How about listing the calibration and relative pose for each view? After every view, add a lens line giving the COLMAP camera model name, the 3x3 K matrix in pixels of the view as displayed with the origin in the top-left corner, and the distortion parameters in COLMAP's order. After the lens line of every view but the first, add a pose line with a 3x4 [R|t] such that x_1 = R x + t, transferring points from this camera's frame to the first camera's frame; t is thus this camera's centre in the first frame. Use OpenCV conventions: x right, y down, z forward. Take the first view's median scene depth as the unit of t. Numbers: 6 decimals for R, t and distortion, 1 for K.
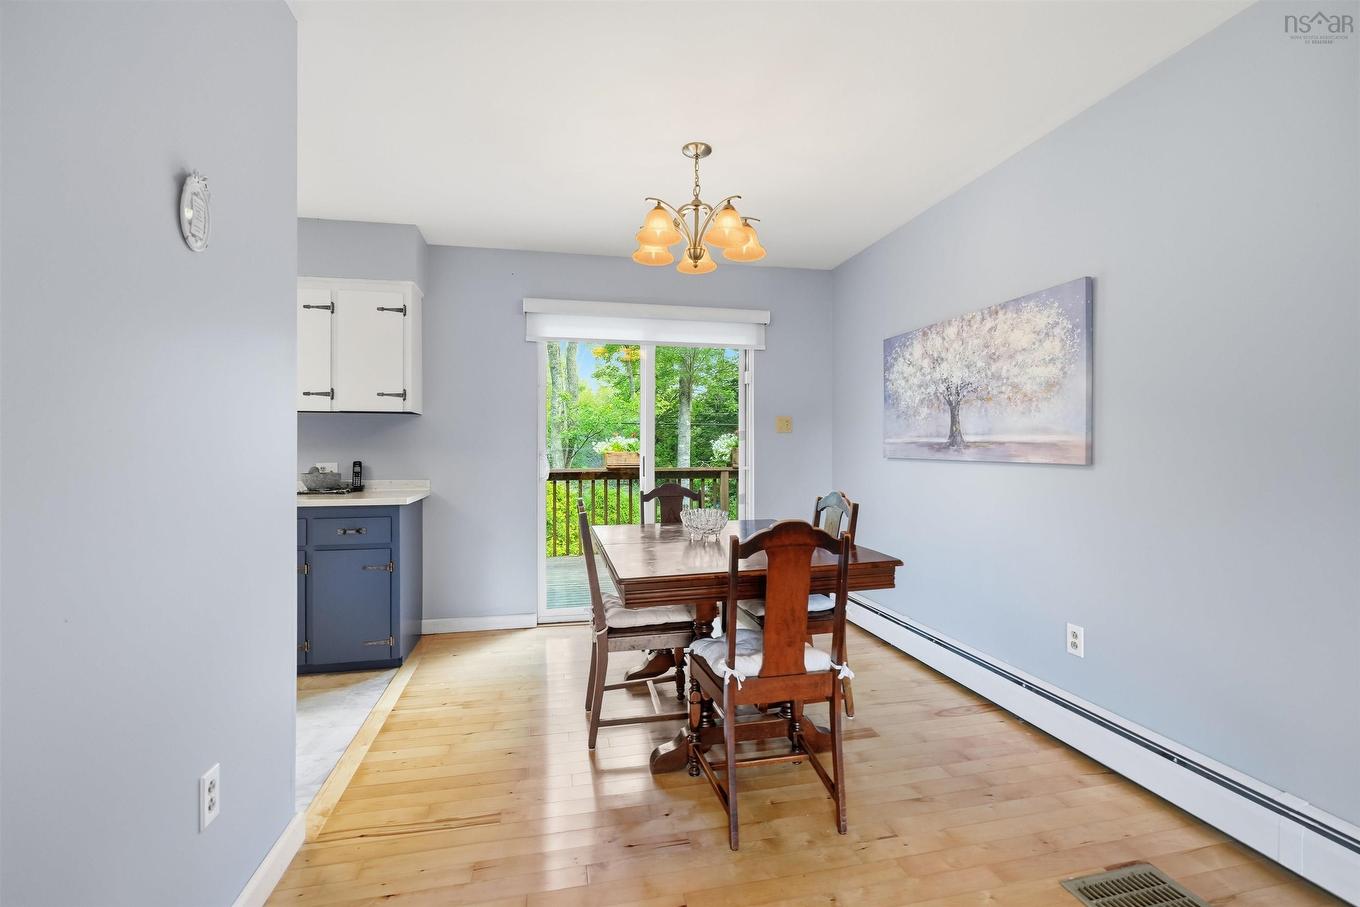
lens RADIAL K [[615.1, 0, 682.6], [0, 615.1, 449.2], [0, 0, 1]] dist [-0.001084, 0.000801]
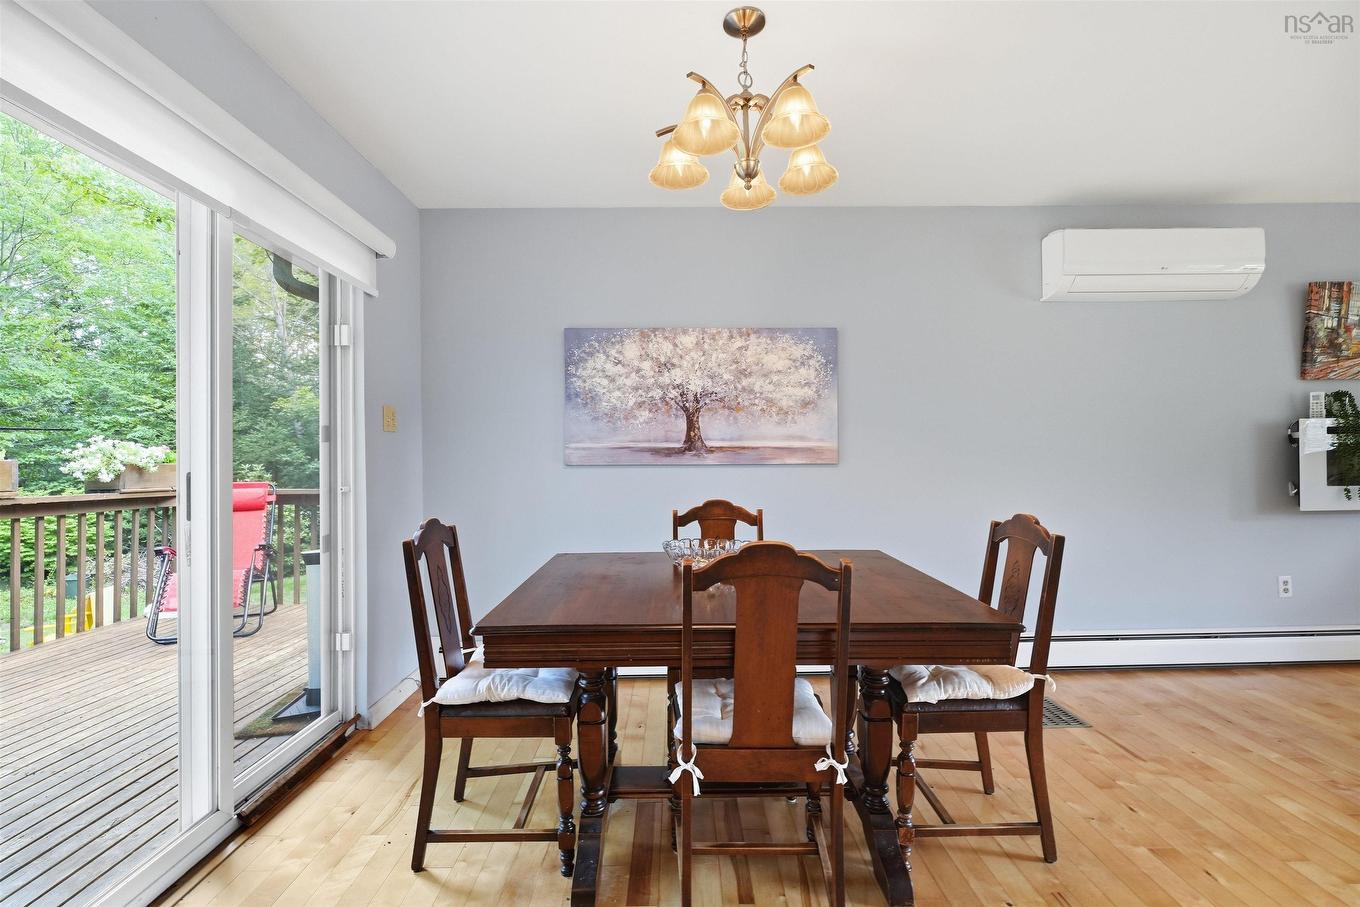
lens RADIAL K [[615.1, 0, 682.6], [0, 615.1, 449.2], [0, 0, 1]] dist [-0.001084, 0.000801]
pose [[0.195632, 0.004214, 0.980668, -0.582233], [0.011115, 0.999917, -0.006514, -0.001357], [-0.980614, 0.012174, 0.195569, 0.811915]]
